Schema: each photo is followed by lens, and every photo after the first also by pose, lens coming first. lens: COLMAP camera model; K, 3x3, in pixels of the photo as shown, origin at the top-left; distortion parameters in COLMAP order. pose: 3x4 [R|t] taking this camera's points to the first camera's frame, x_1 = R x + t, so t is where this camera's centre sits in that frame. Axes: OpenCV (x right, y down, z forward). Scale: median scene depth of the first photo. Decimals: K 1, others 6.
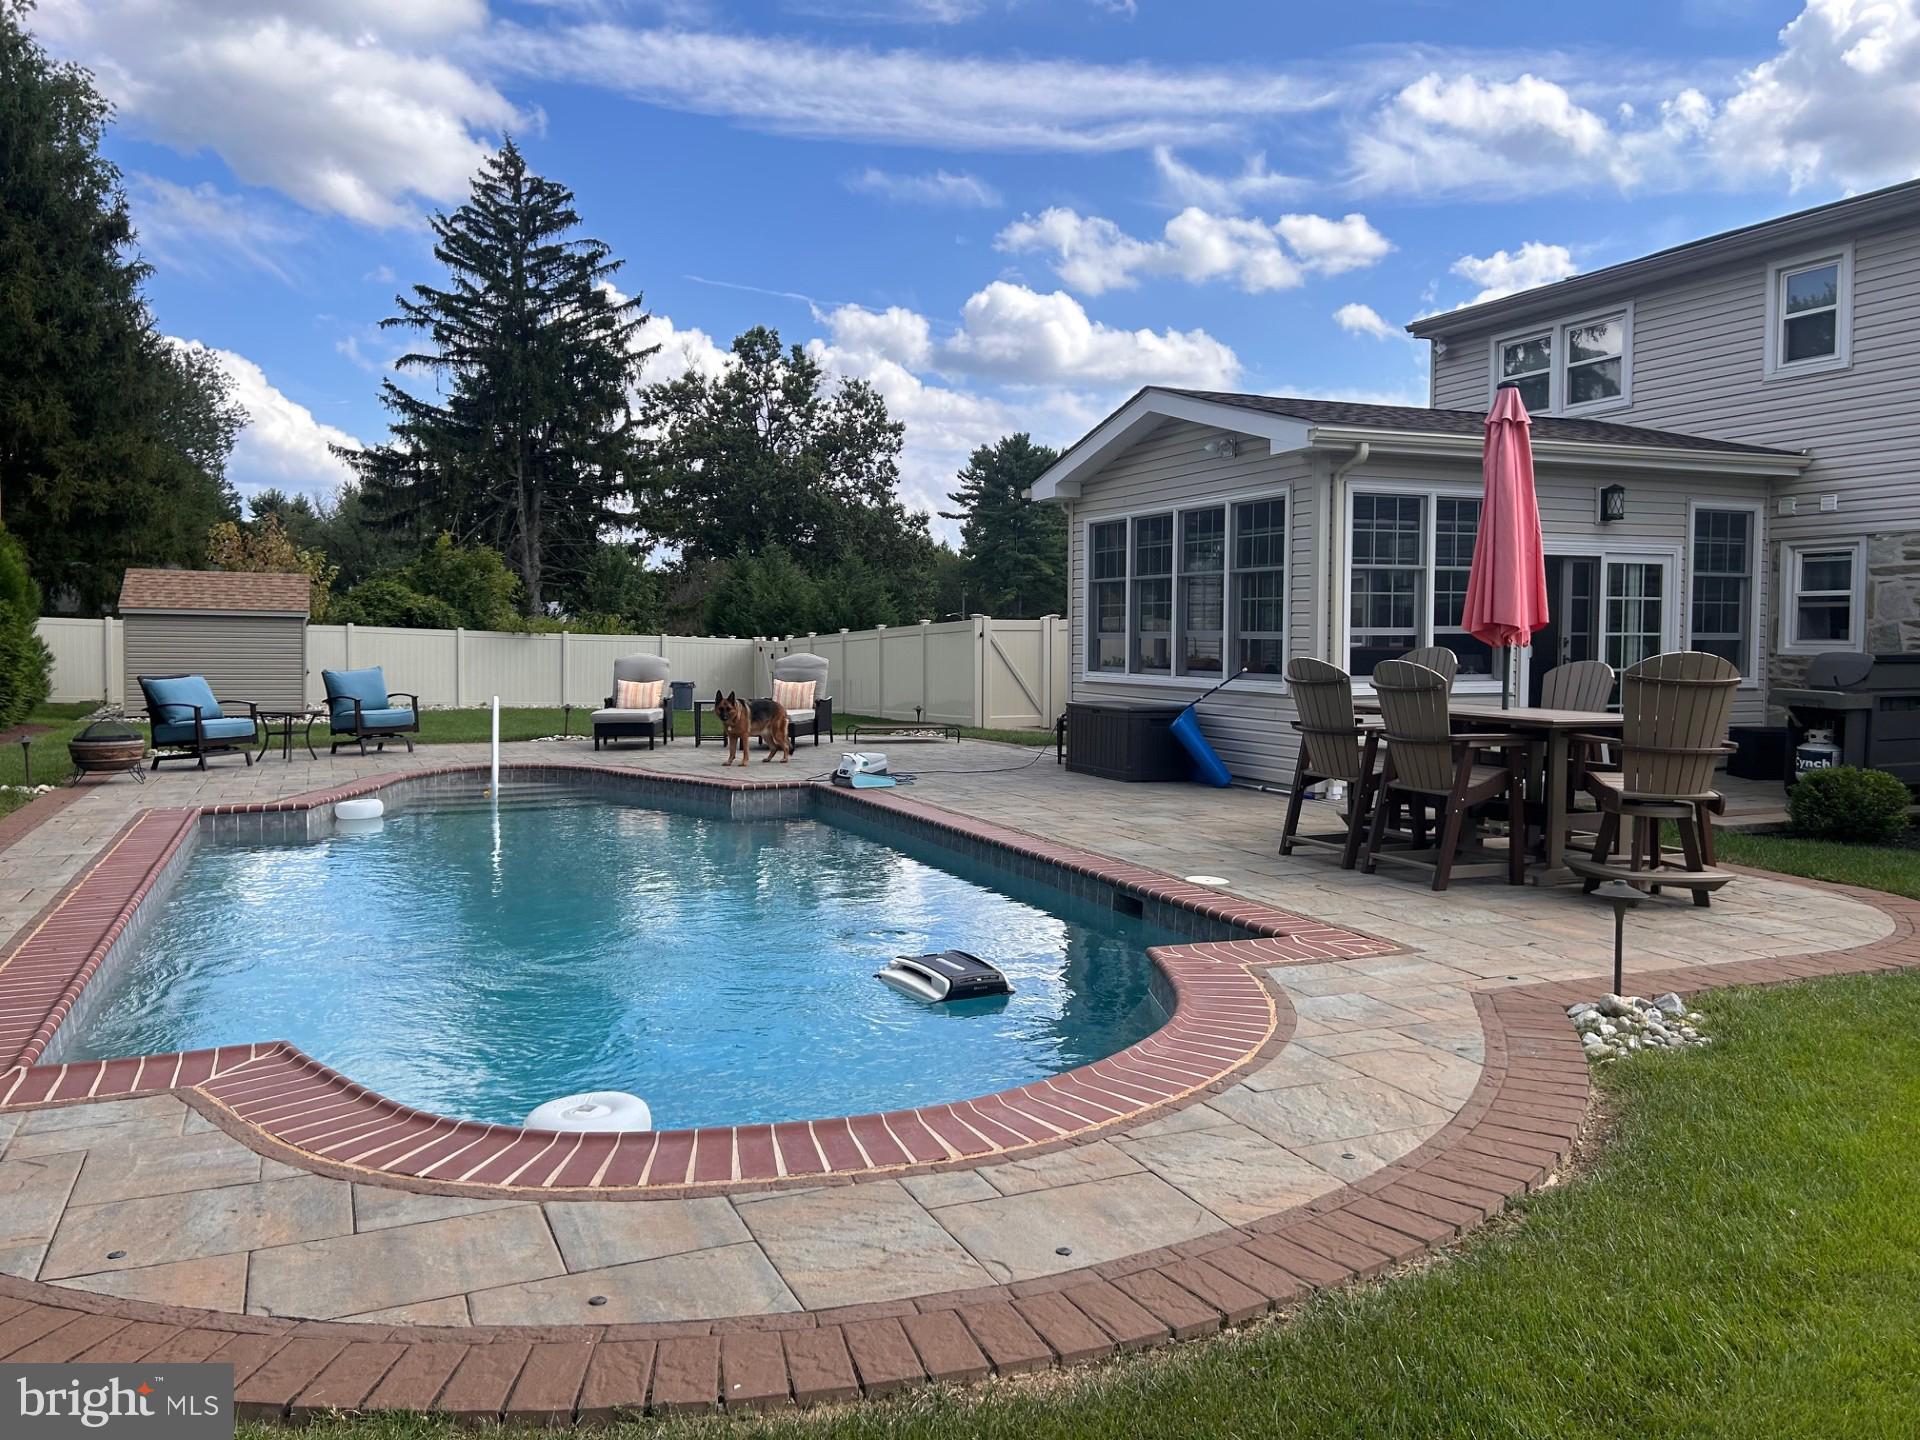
lens RADIAL K [[1481.2, 0, 962.8], [0, 1481.2, 715.5], [0, 0, 1]] dist [-0.002545, -0.000823]
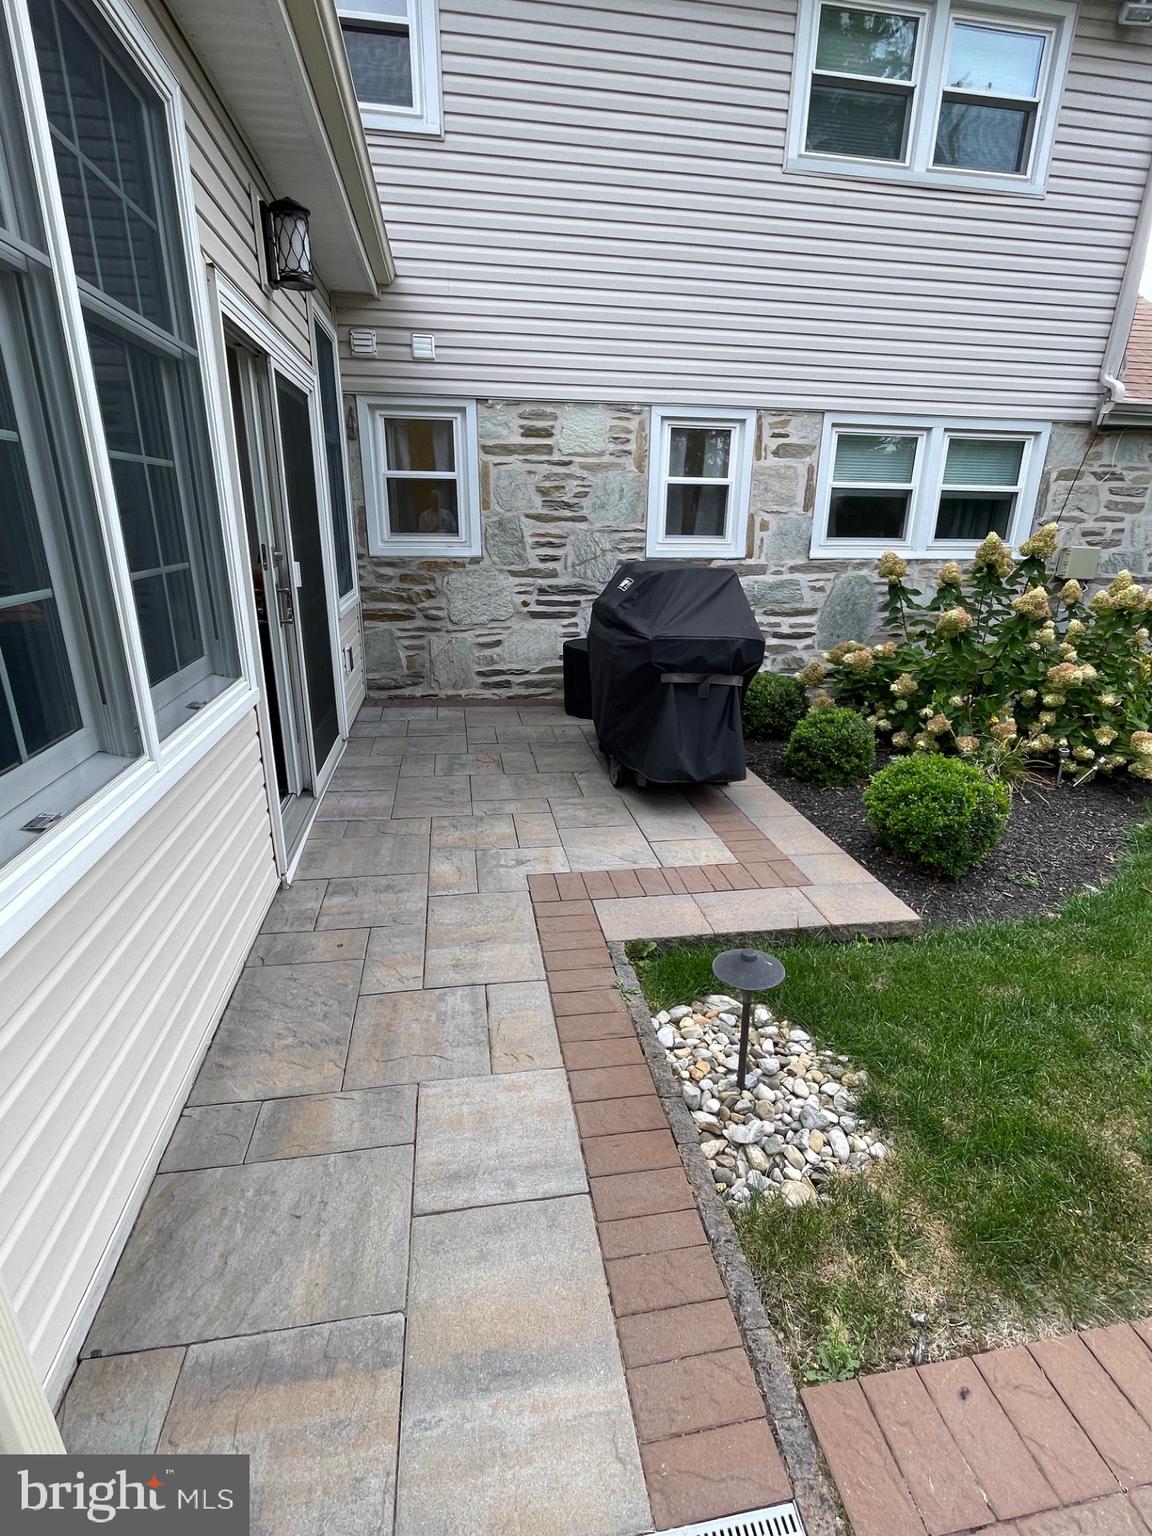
lens RADIAL K [[738.7, 0, 577.2], [0, 738.7, 767.7], [0, 0, 1]] dist [-0.002896, -0.000291]
pose [[0.247903, -0.321188, 0.913992, 0.195719], [0.039675, 0.946017, 0.321681, -0.059782], [-0.967972, -0.043483, 0.247263, 0.839664]]
